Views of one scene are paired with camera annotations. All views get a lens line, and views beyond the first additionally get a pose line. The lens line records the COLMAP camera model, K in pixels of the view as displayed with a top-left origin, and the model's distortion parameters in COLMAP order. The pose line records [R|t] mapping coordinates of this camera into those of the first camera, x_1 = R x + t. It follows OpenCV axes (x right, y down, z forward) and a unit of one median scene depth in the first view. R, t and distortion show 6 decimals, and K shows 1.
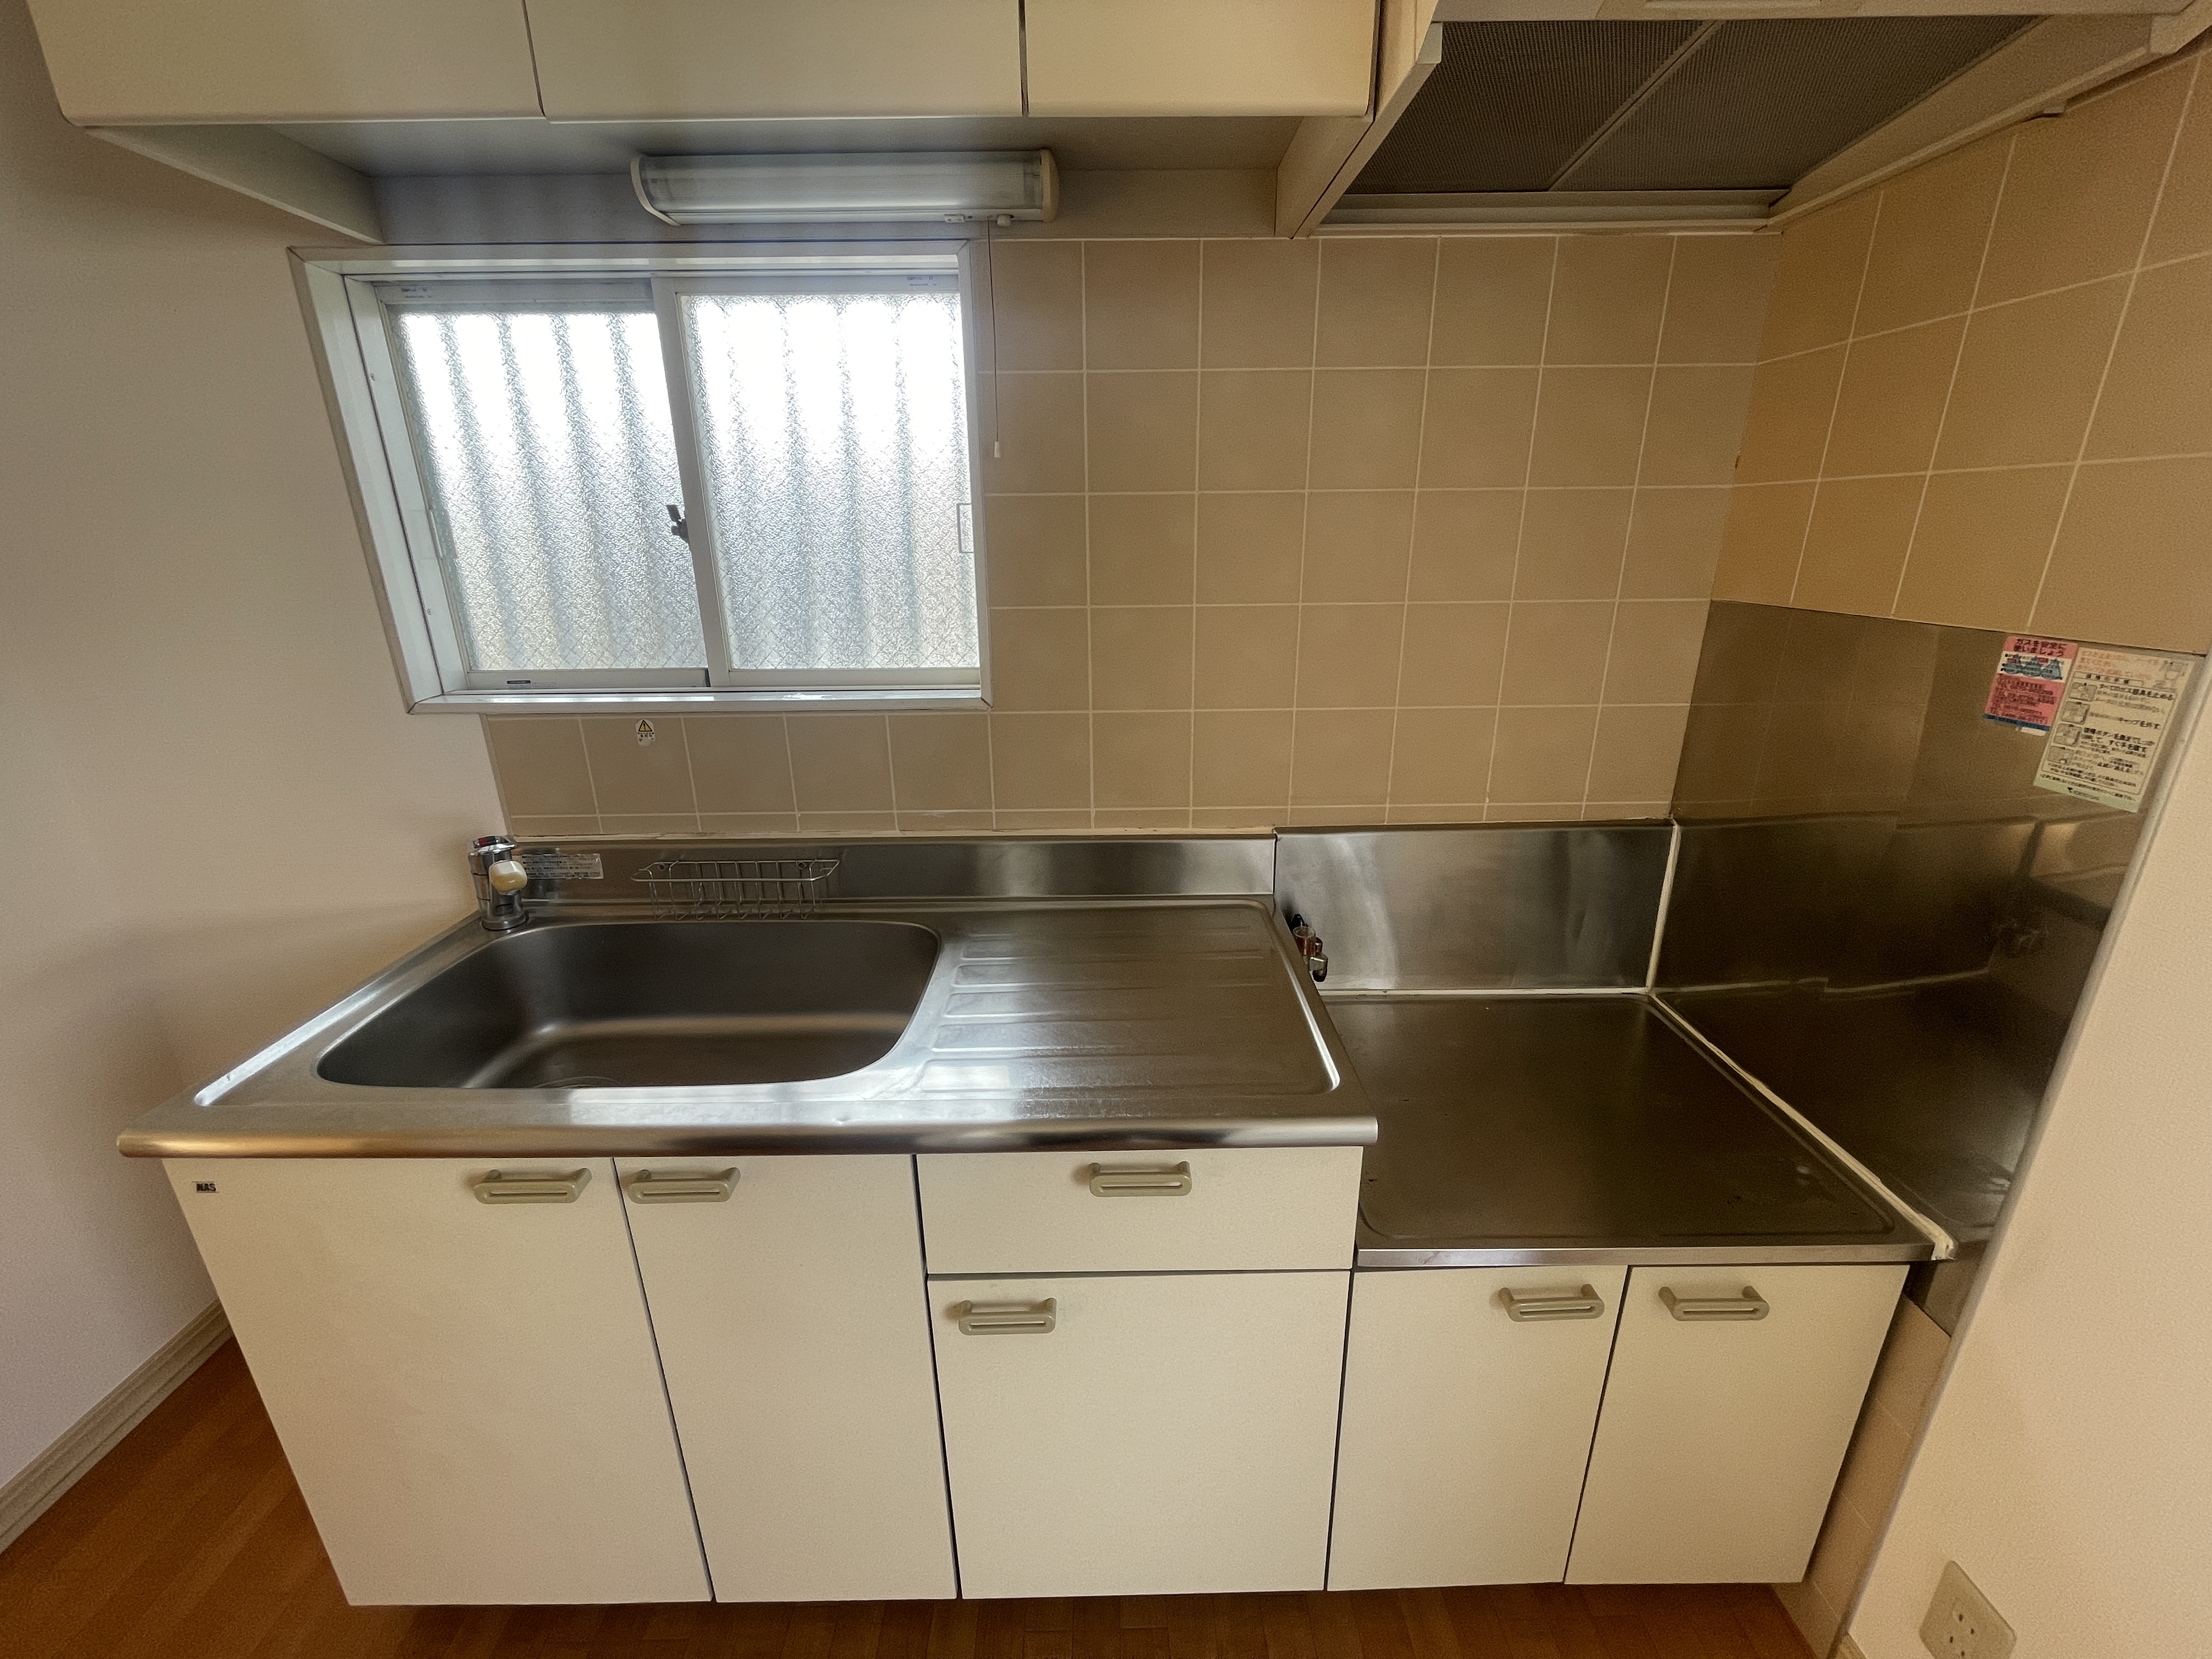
lens RADIAL K [[892.3, 0, 1106.0], [0, 892.3, 829.5], [0, 0, 1]] dist [-0.004033, -0.000758]
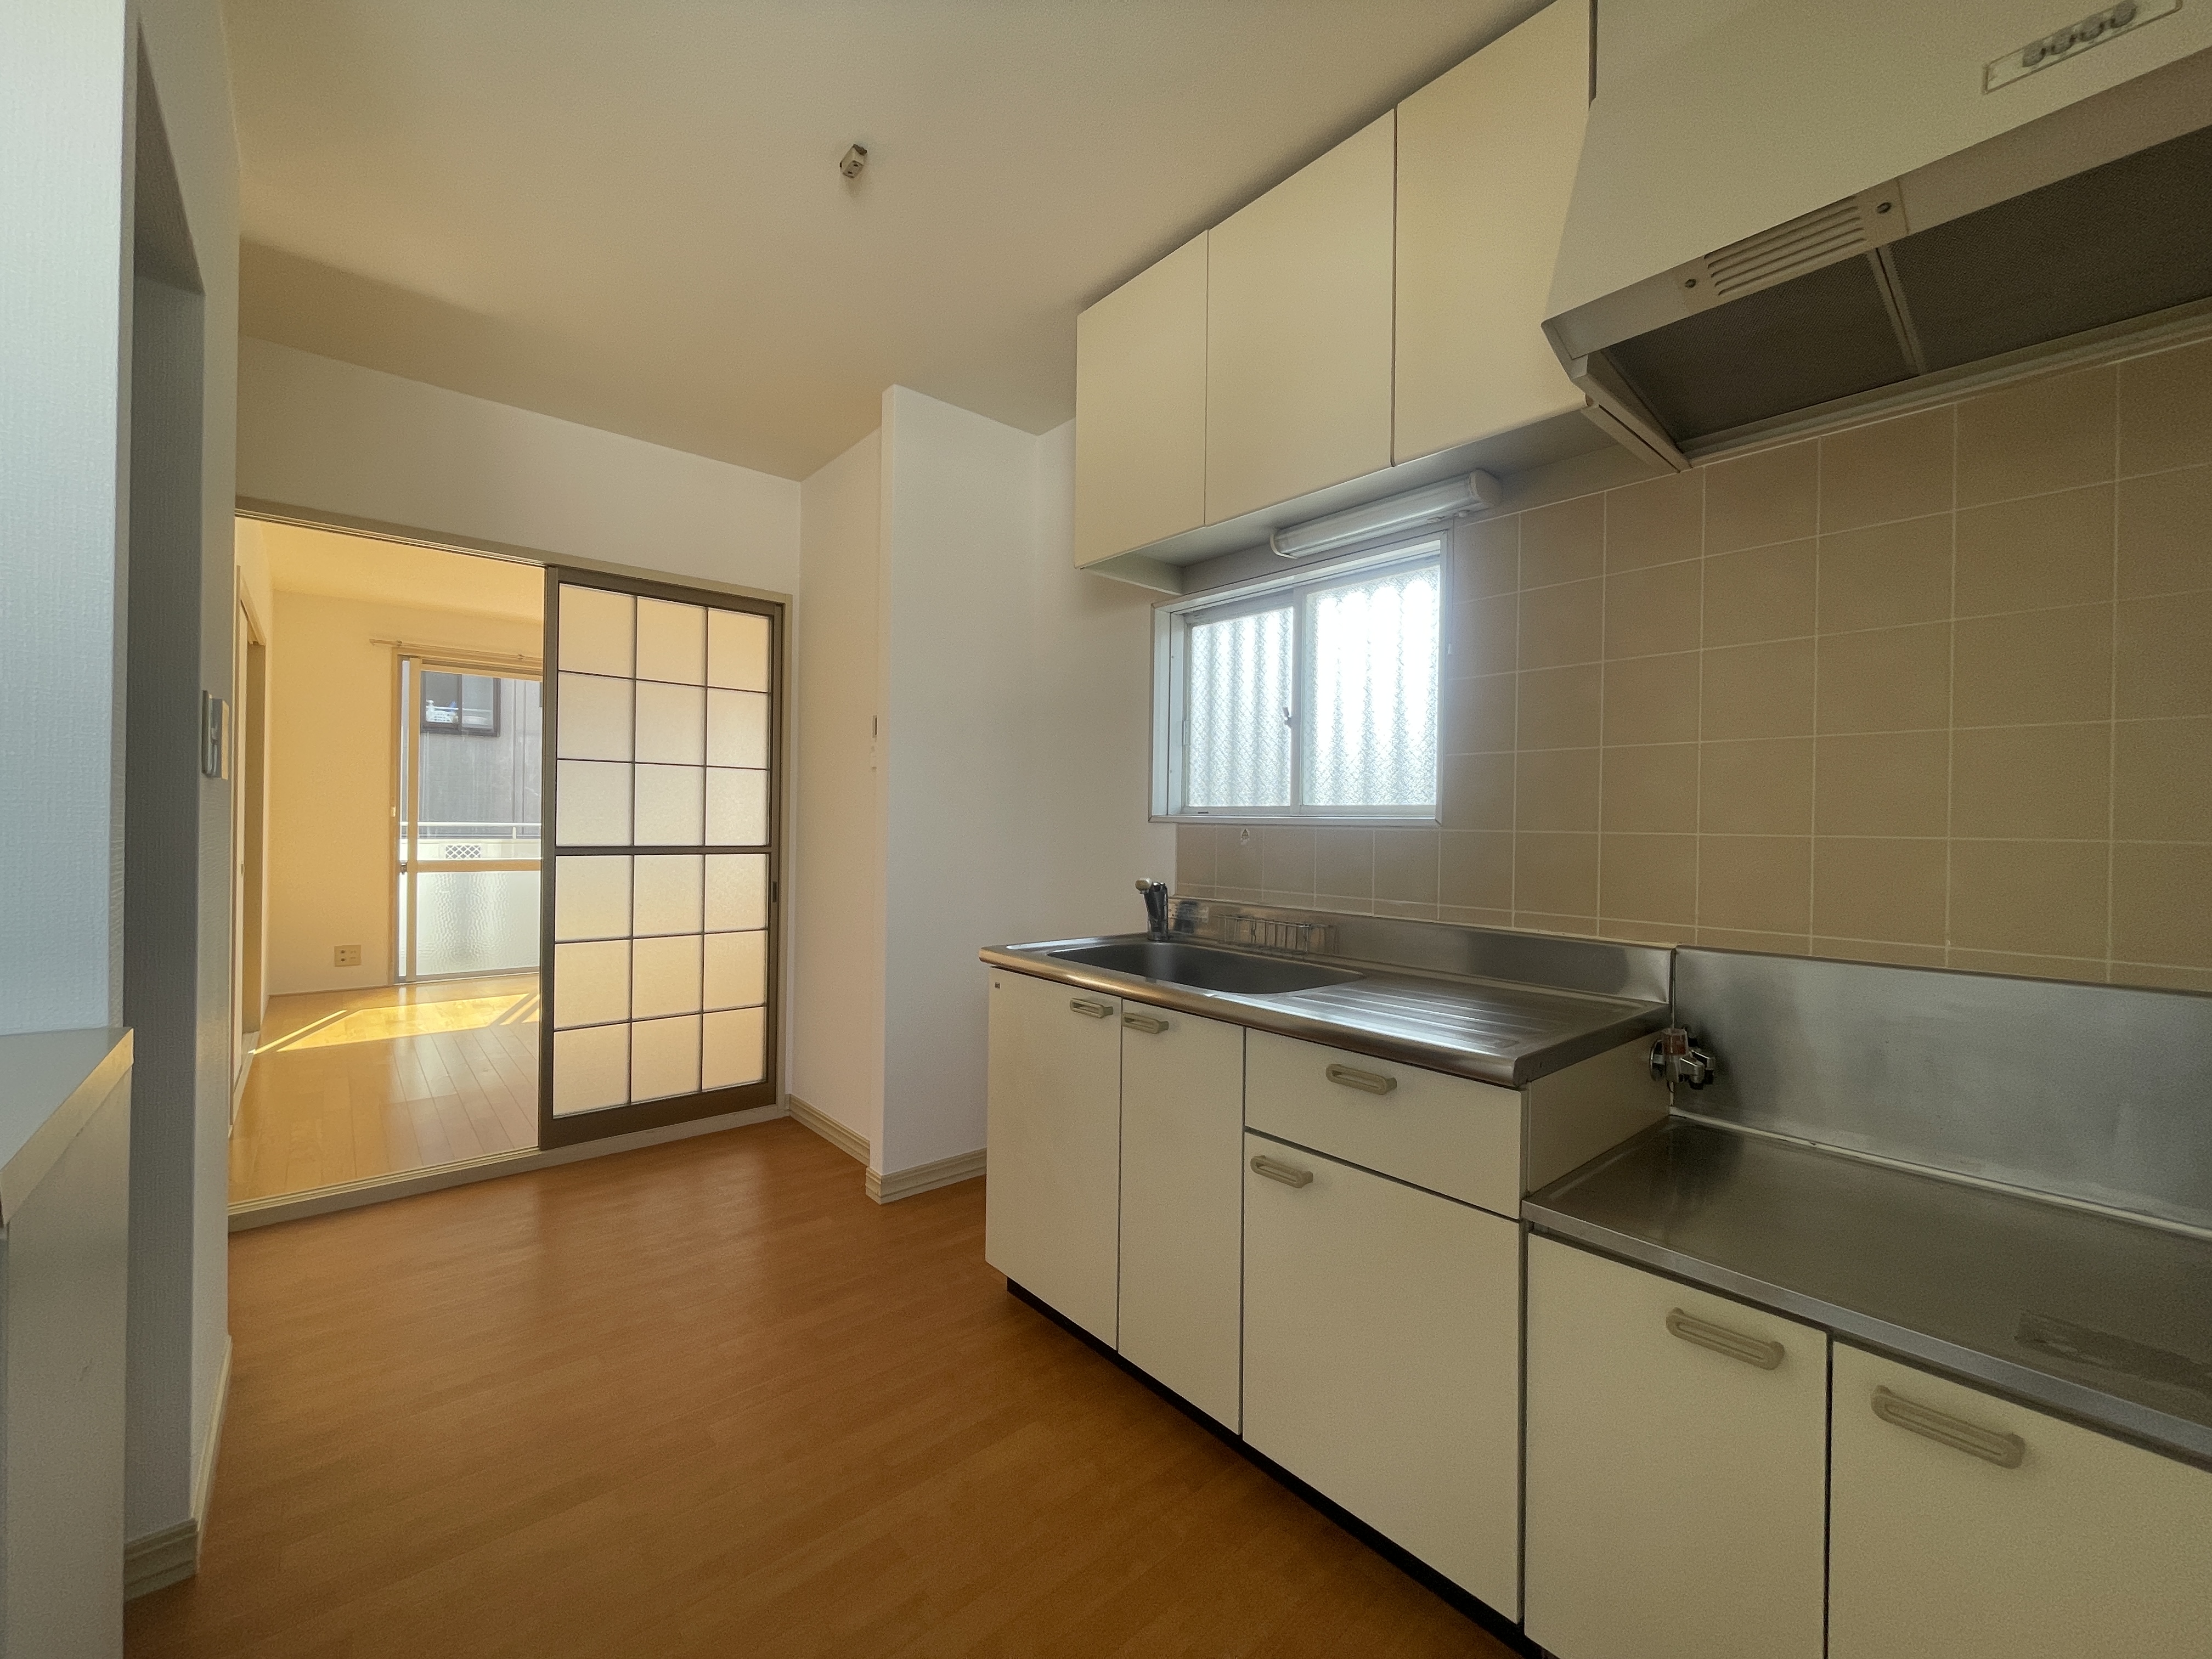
lens RADIAL K [[892.3, 0, 1106.0], [0, 892.3, 829.5], [0, 0, 1]] dist [-0.004033, -0.000758]
pose [[0.650919, 0.025356, -0.758723, 0.595194], [-0.254348, 0.948961, -0.186495, 0.263045], [0.715270, 0.314373, 0.624146, -0.228573]]
